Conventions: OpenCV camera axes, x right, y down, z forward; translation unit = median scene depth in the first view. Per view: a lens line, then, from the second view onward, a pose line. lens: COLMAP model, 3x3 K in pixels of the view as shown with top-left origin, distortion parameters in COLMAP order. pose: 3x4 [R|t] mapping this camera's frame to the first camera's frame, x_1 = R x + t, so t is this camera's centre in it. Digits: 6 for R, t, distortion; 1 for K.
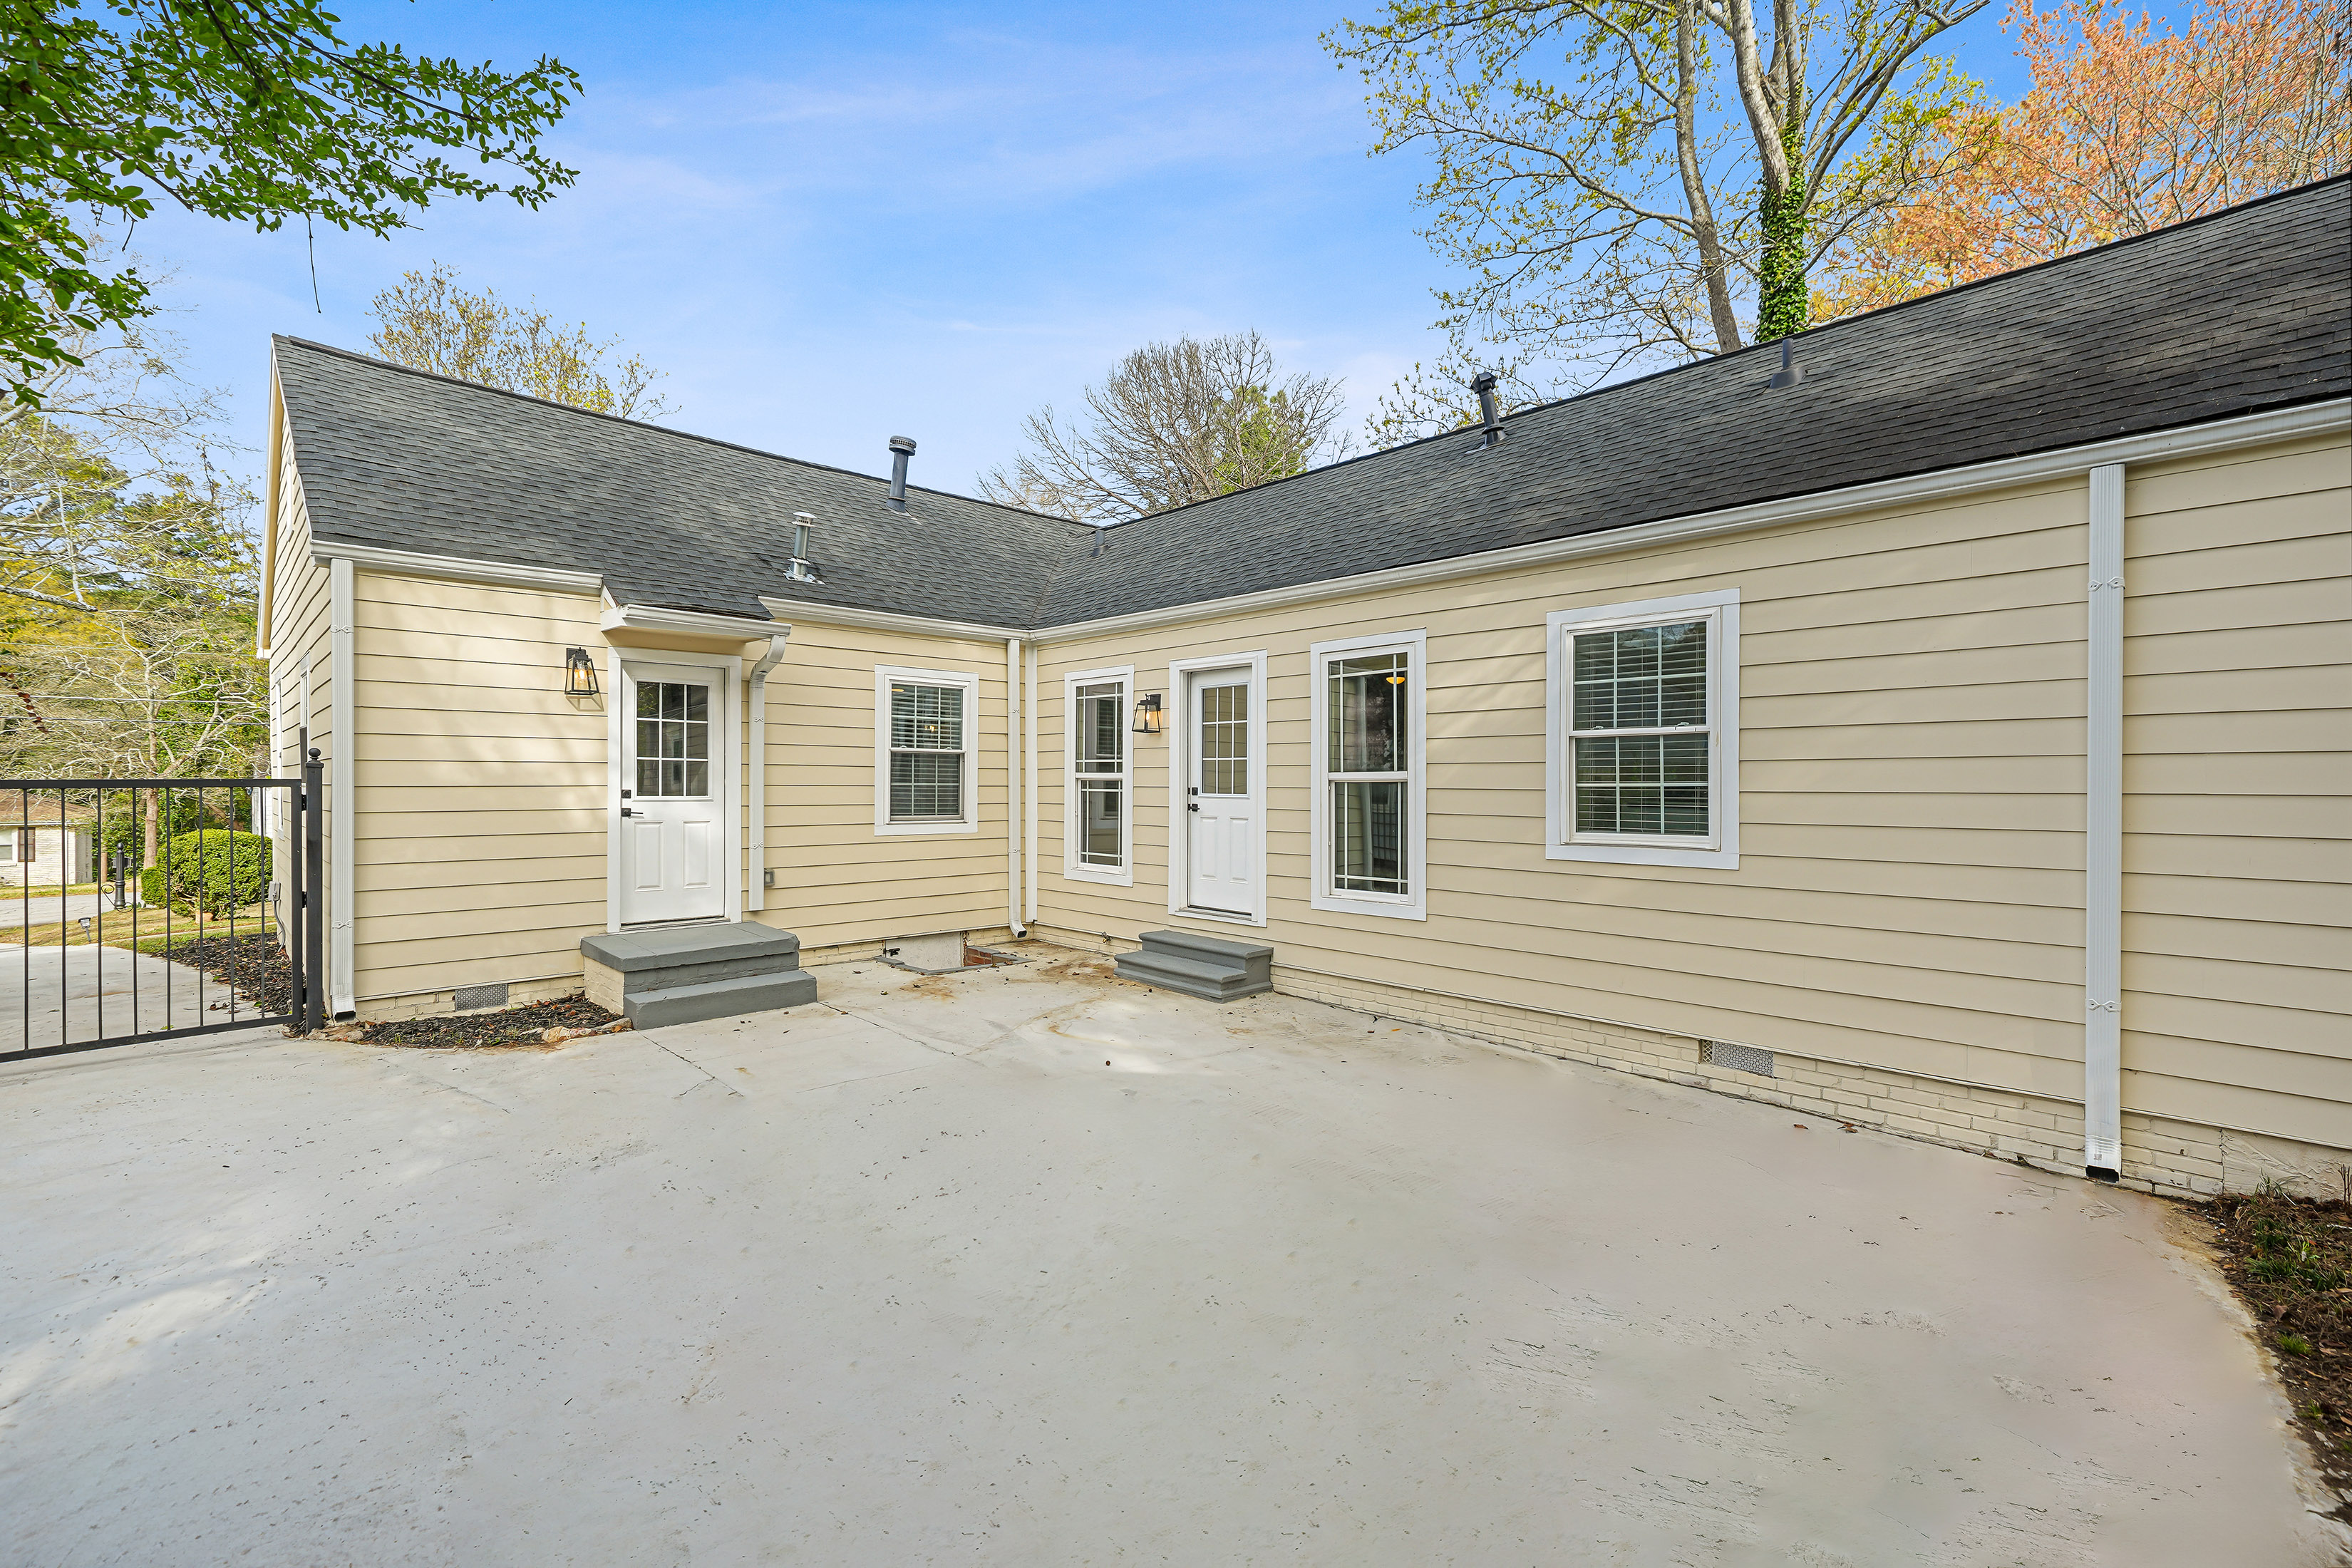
lens RADIAL K [[1001.4, 0, 1135.8], [0, 1001.4, 793.2], [0, 0, 1]] dist [0.001484, -0.000090]
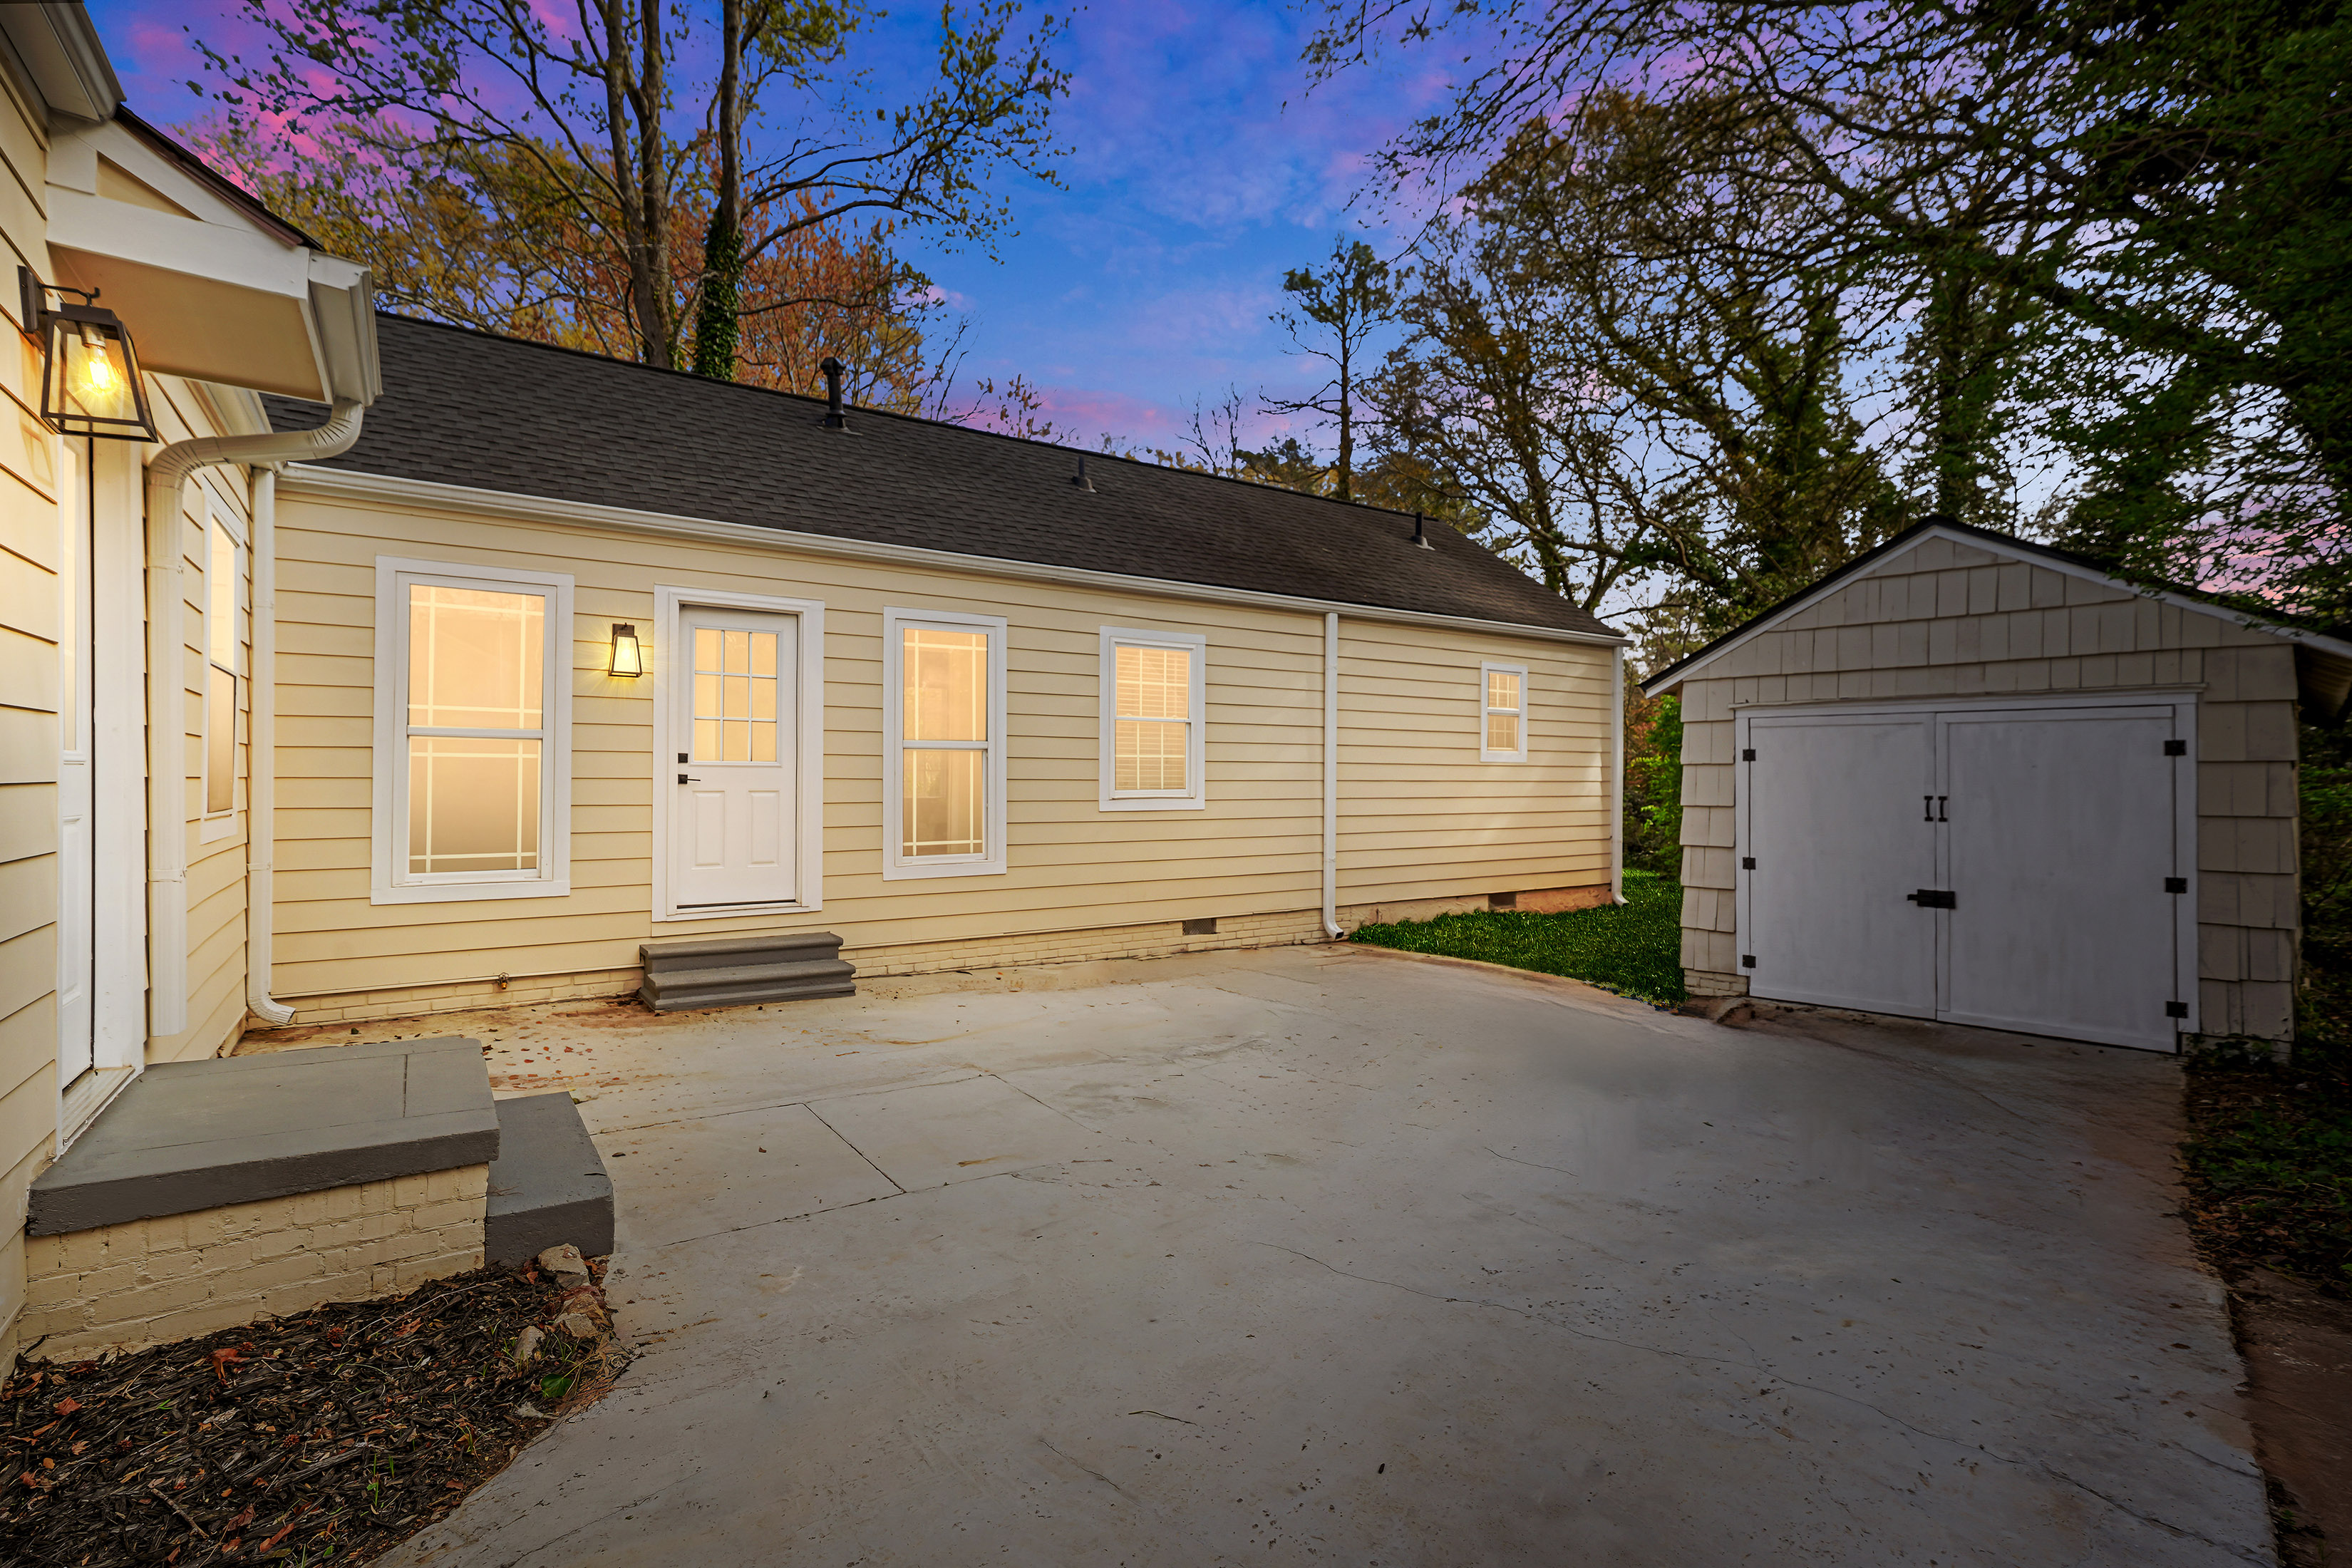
lens RADIAL K [[1081.9, 0, 1165.0], [0, 1081.9, 759.7], [0, 0, 1]] dist [0.001113, 0.000144]
pose [[0.161008, 0.009075, 0.986911, -0.896542], [0.003987, 0.999944, -0.009845, 0.010992], [-0.986945, 0.005520, 0.160963, 0.621890]]
